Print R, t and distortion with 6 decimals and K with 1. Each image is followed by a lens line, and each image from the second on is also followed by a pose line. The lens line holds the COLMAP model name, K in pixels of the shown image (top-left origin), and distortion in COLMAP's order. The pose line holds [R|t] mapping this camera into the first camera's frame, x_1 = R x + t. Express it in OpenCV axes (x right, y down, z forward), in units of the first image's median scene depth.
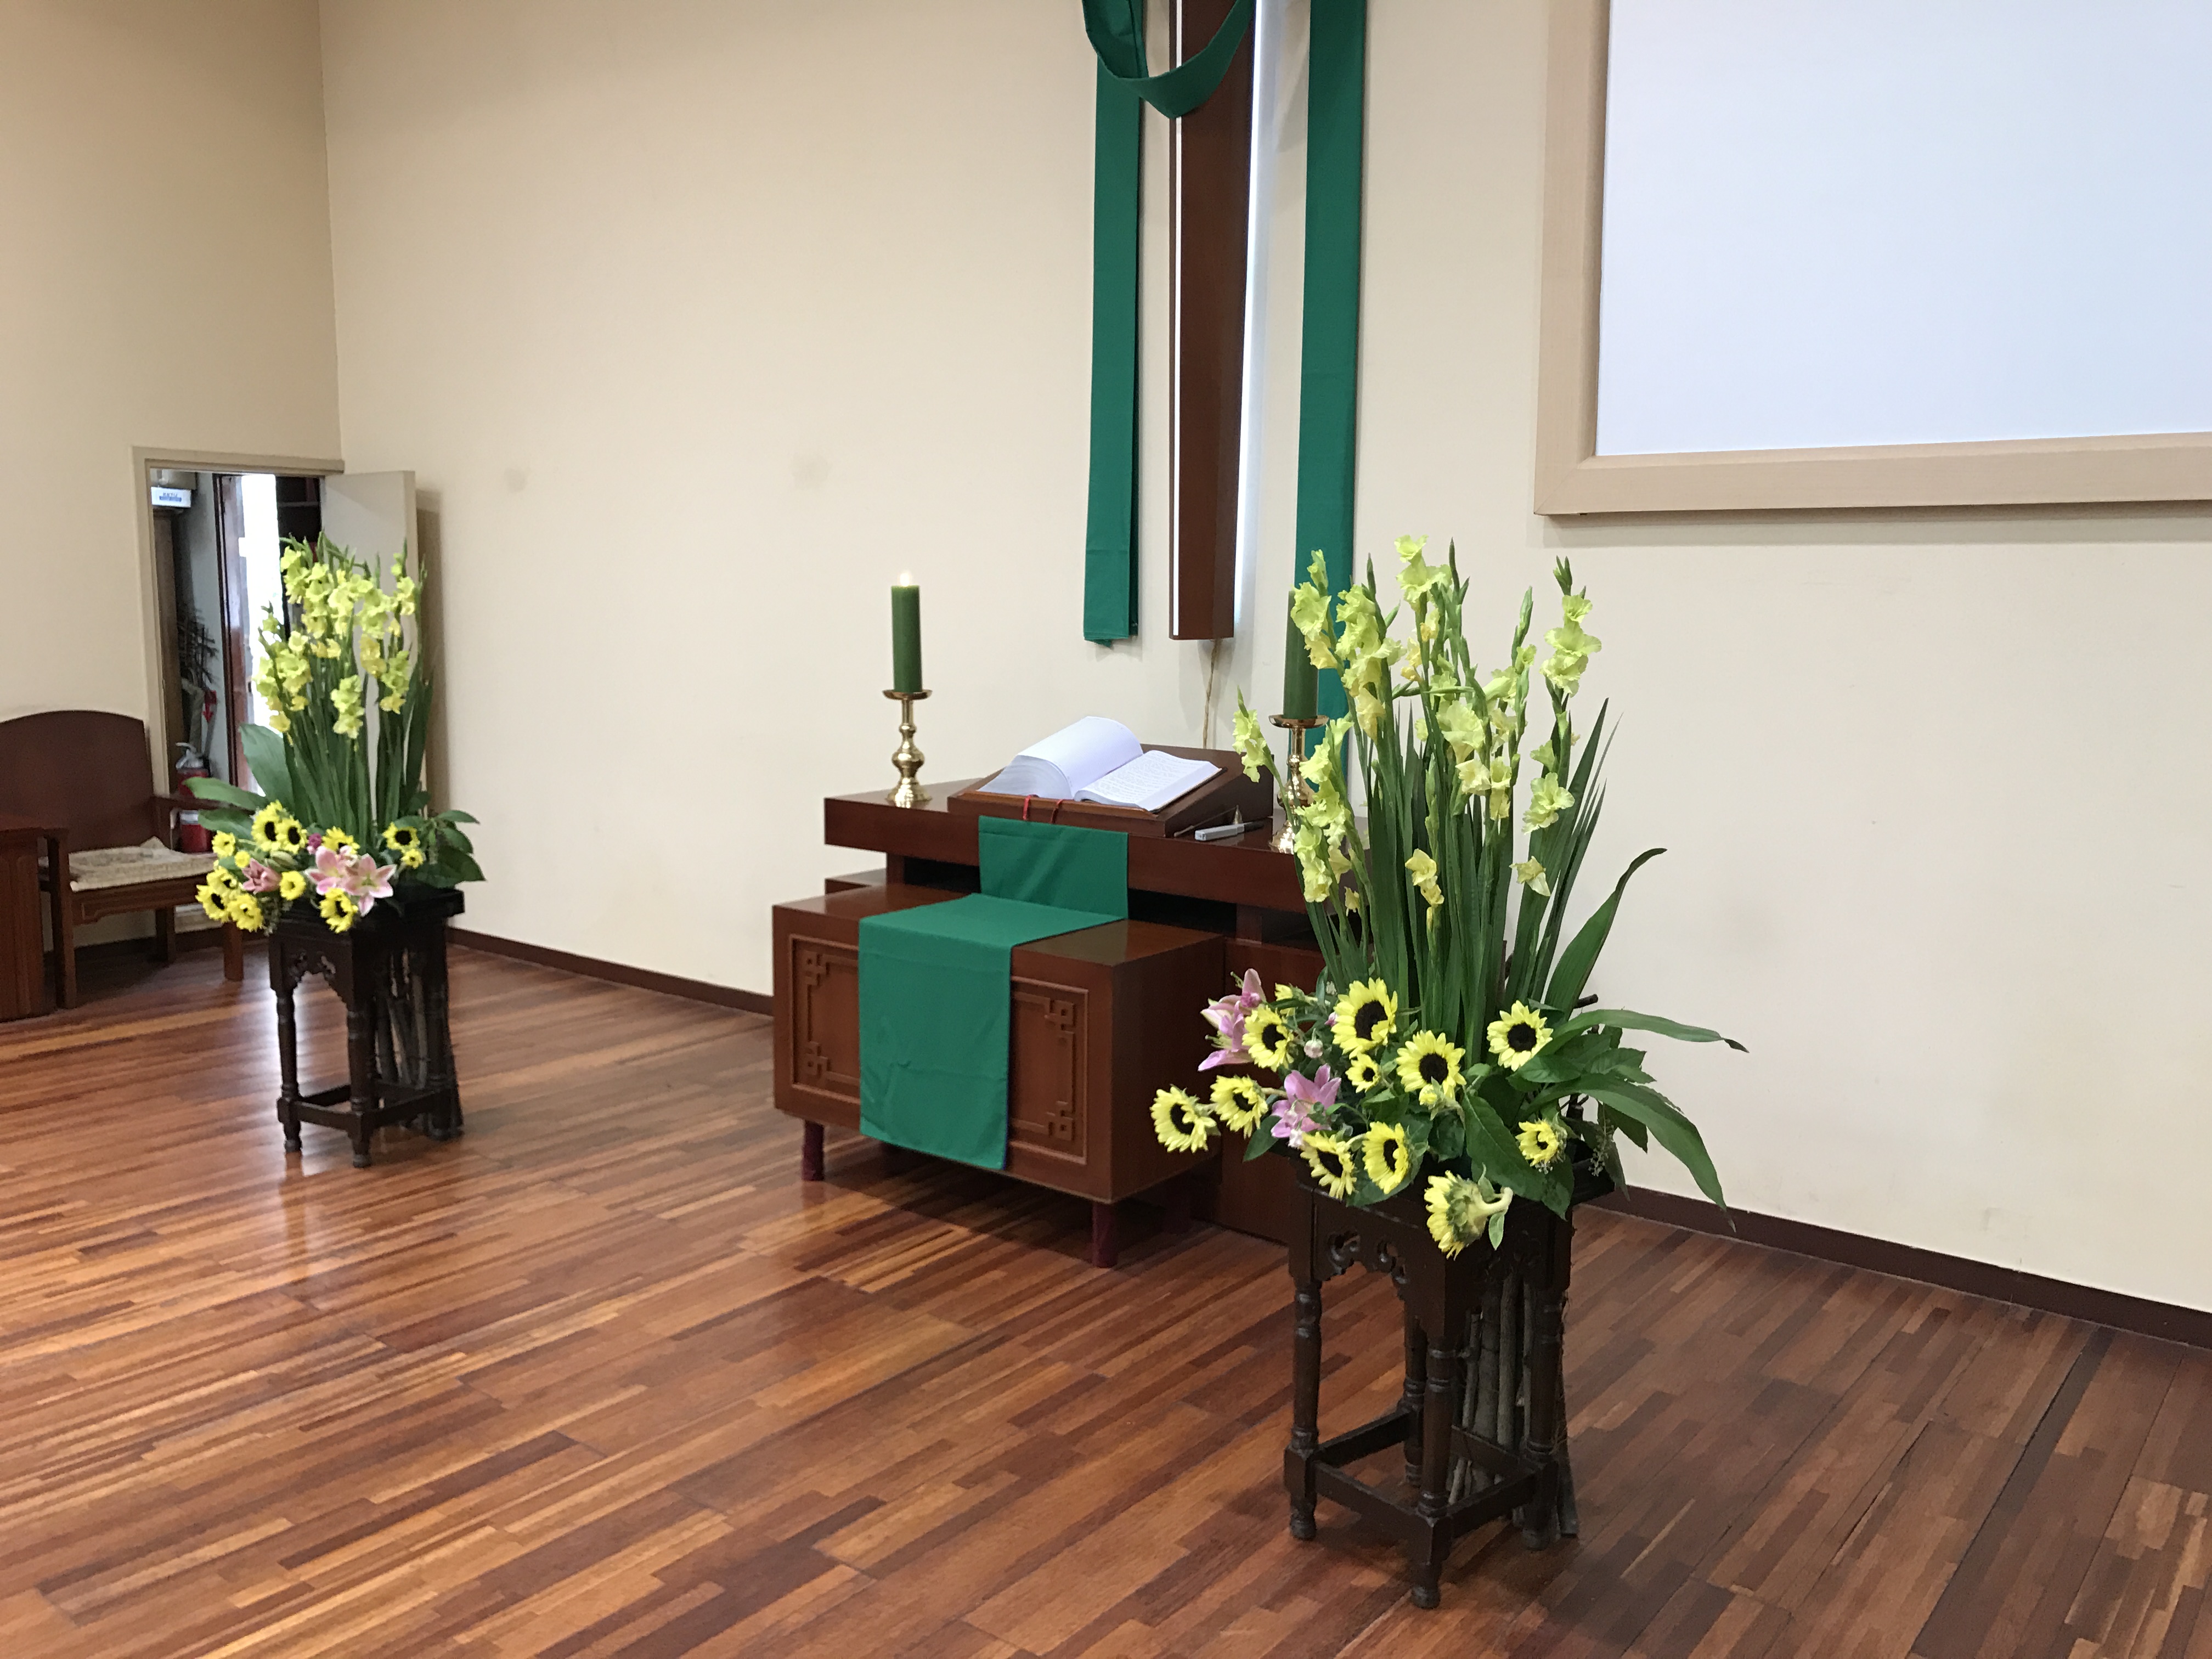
lens RADIAL K [[1803.6, 0, 1105.4], [0, 1803.6, 817.2], [0, 0, 1]] dist [-0.005732, 0.031849]
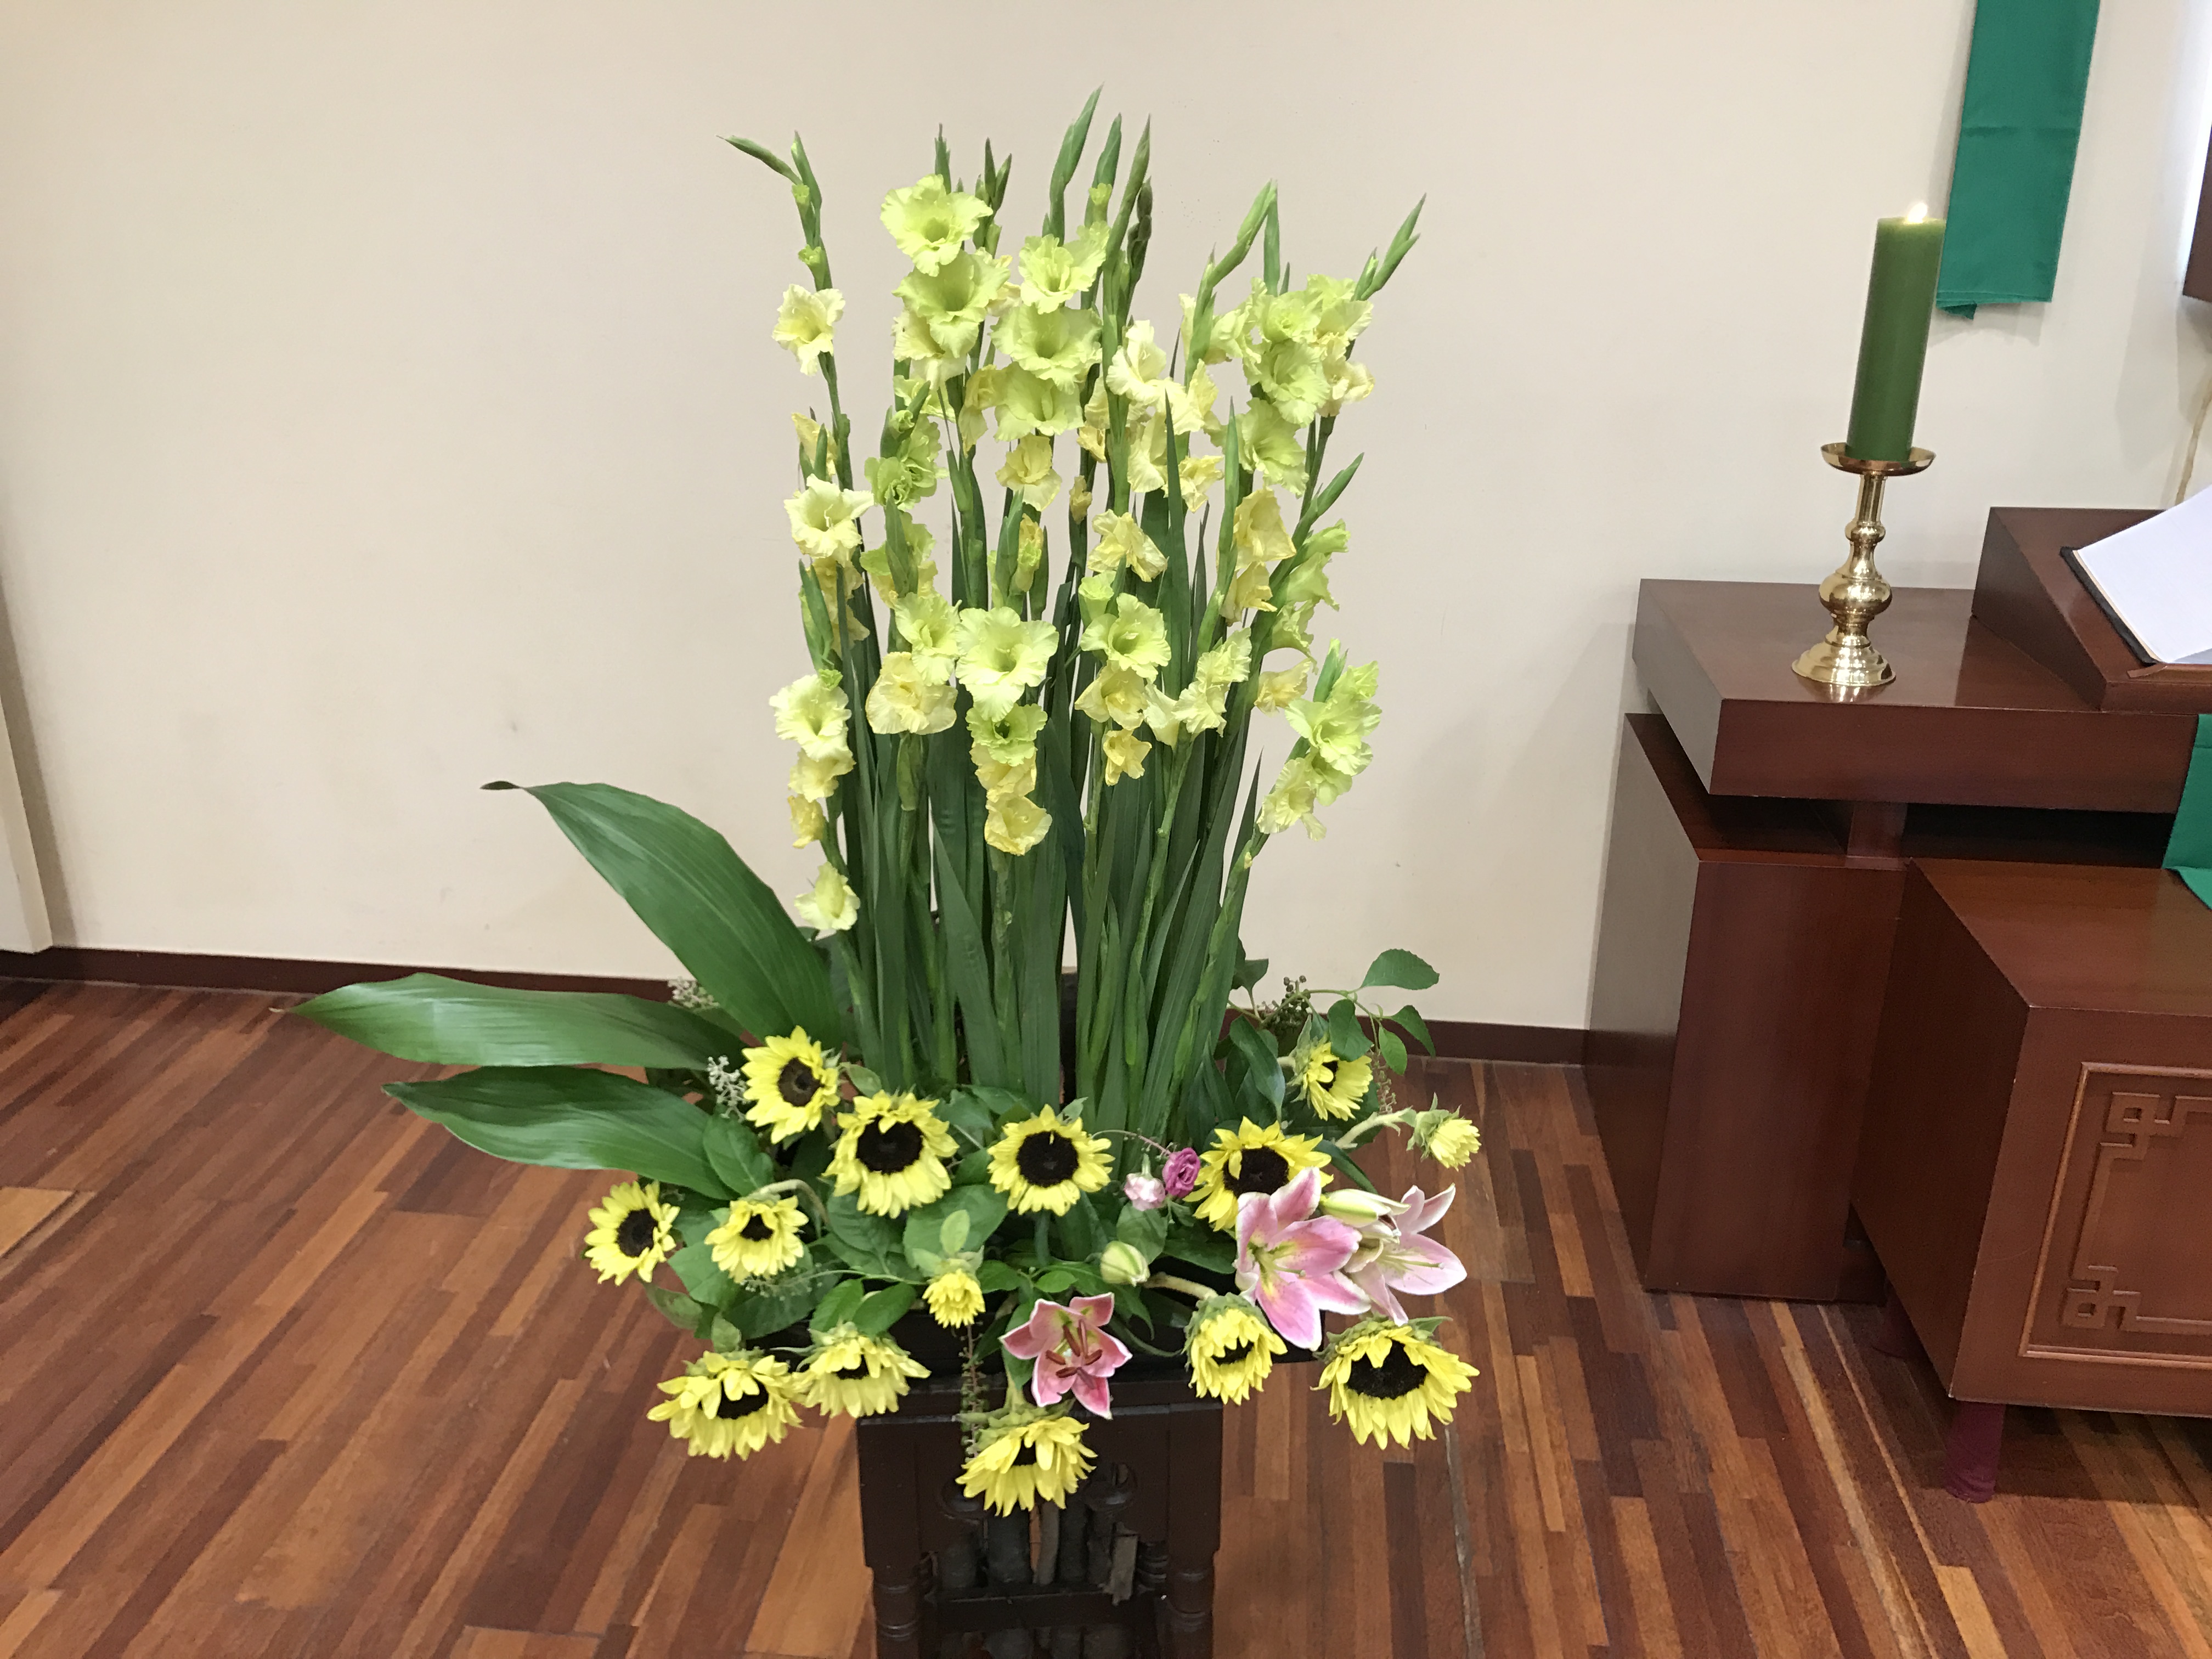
lens RADIAL K [[1803.6, 0, 1088.3], [0, 1803.6, 812.4], [0, 0, 1]] dist [-0.005732, 0.031849]
pose [[0.855755, -0.189933, 0.481257, -0.651408], [0.074174, 0.965609, 0.249194, -0.137591], [-0.512036, -0.177552, 0.840413, 0.842762]]
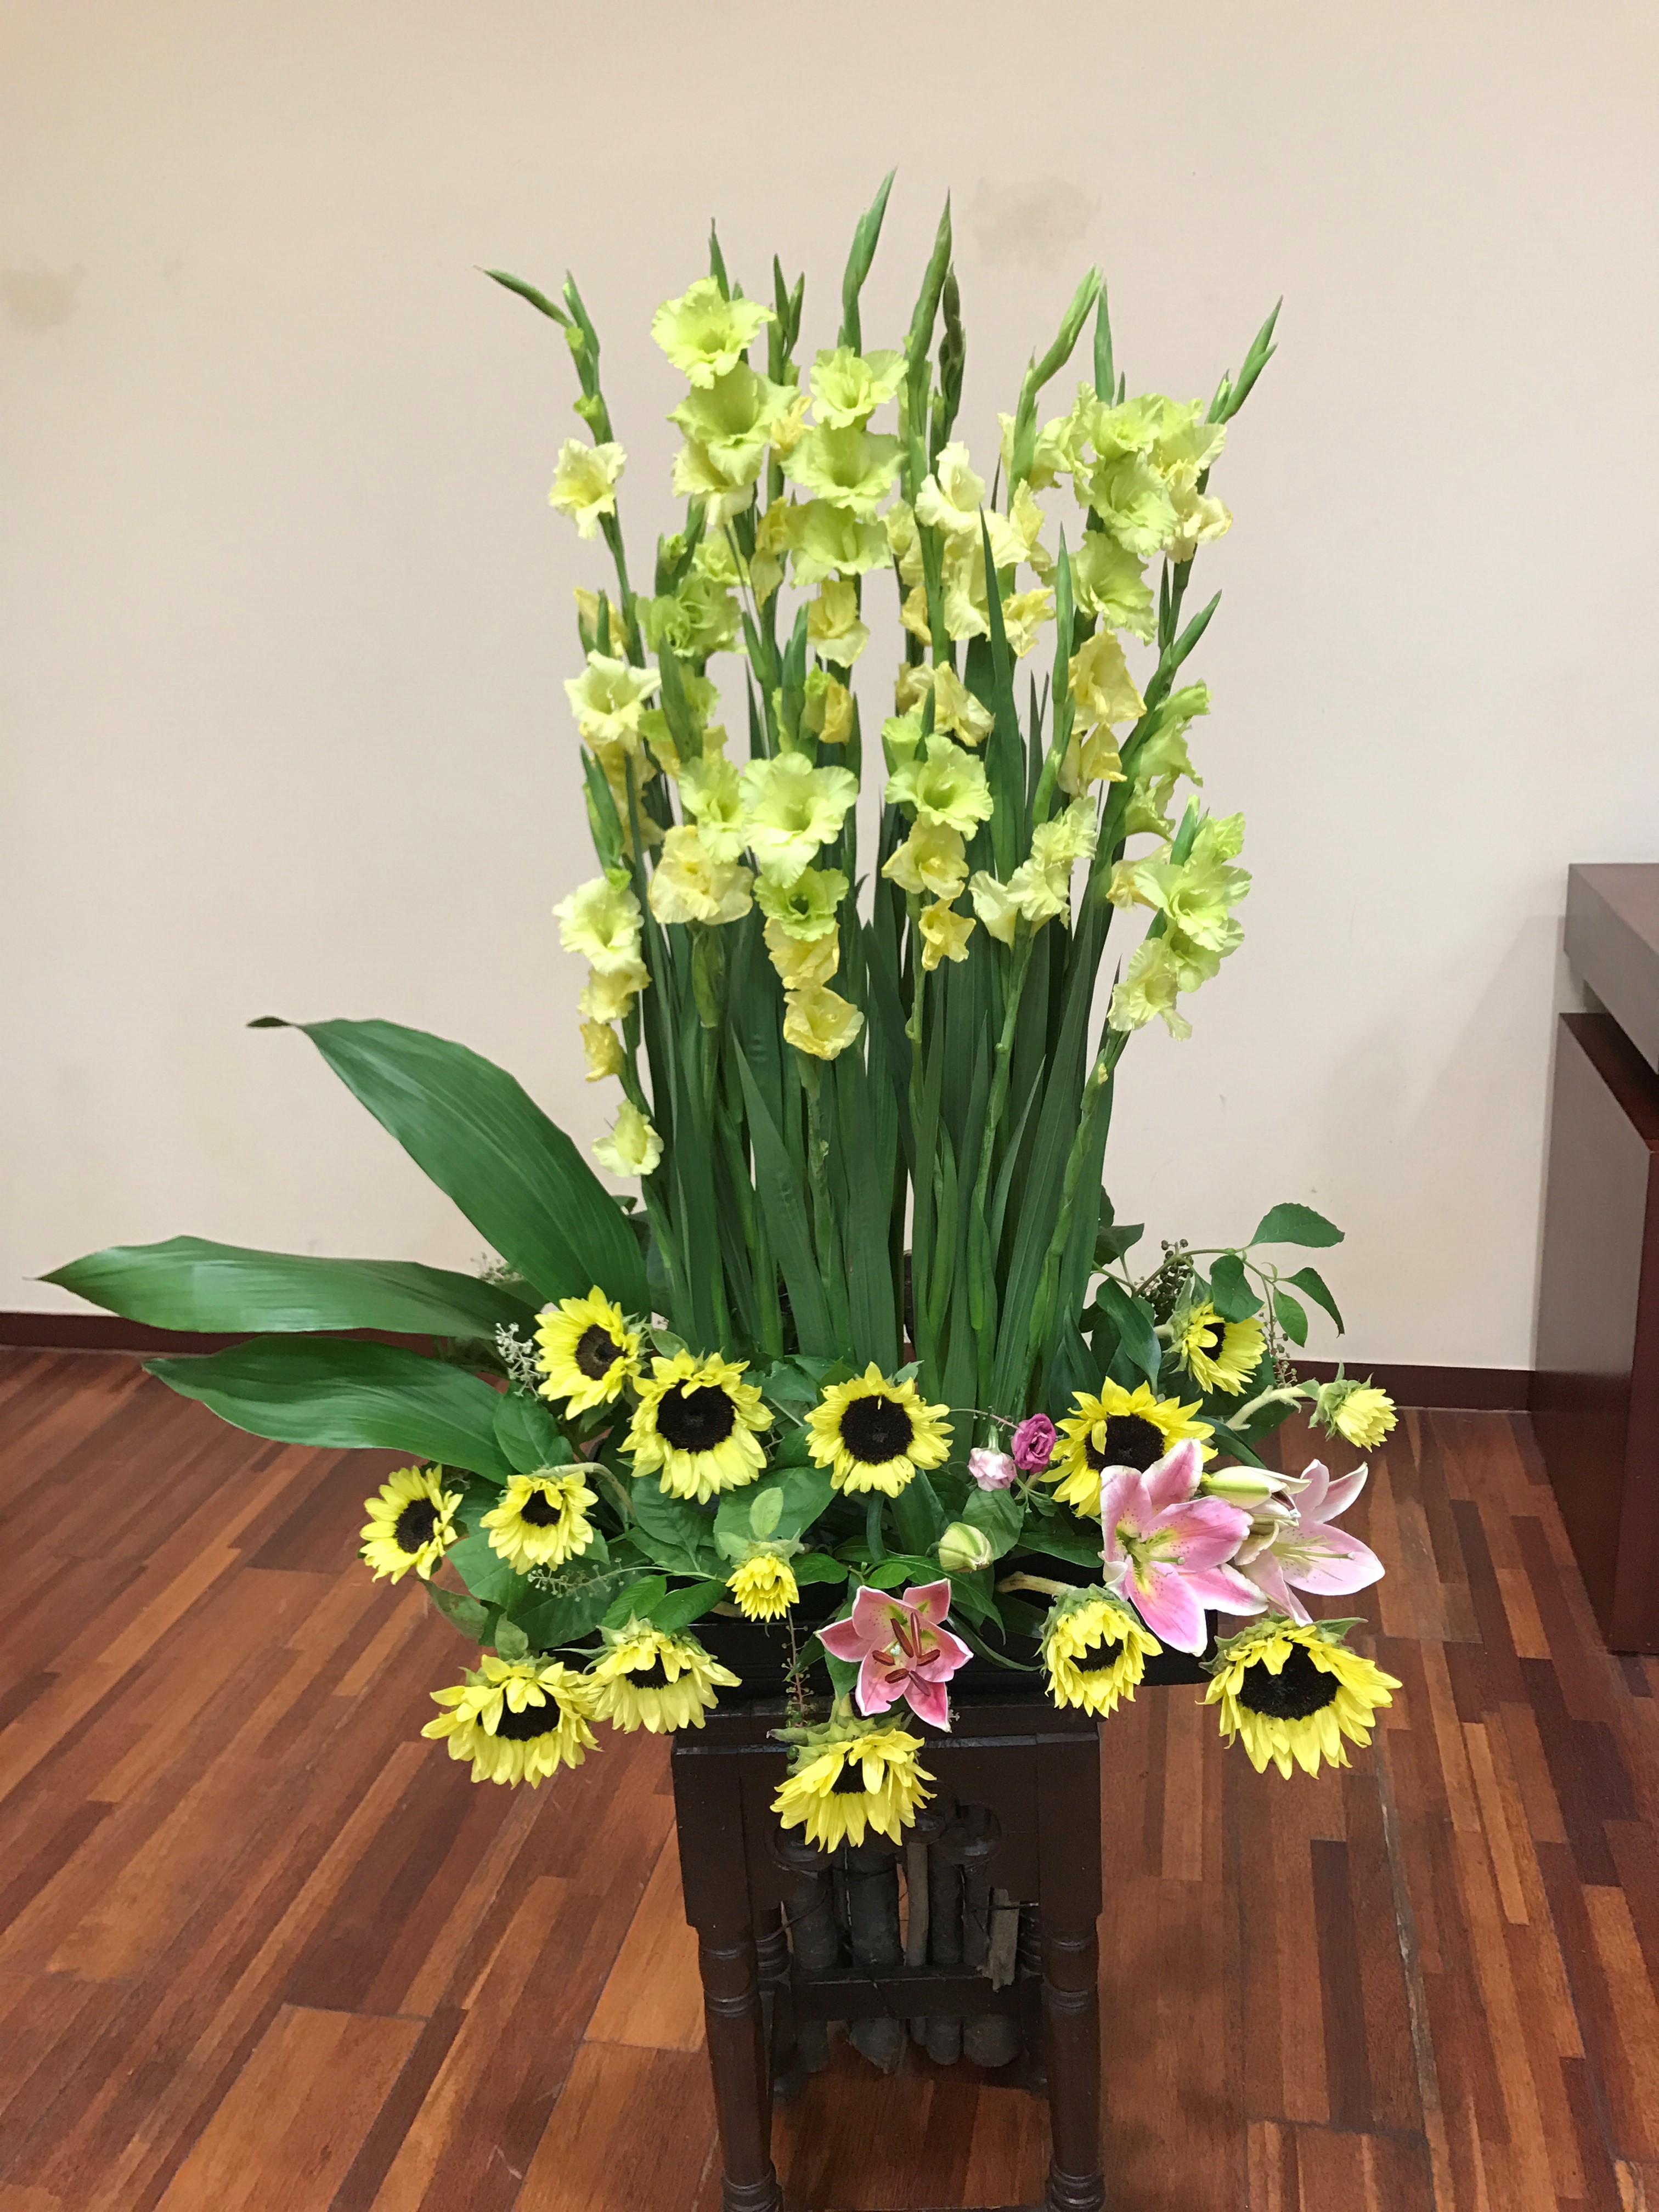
lens RADIAL K [[1803.6, 0, 839.2], [0, 1803.6, 1102.9], [0, 0, 1]] dist [-0.005732, 0.031849]
pose [[0.893595, -0.179724, 0.411323, -0.621615], [0.115844, 0.977640, 0.175501, -0.092570], [-0.433668, -0.109178, 0.894434, 0.869652]]
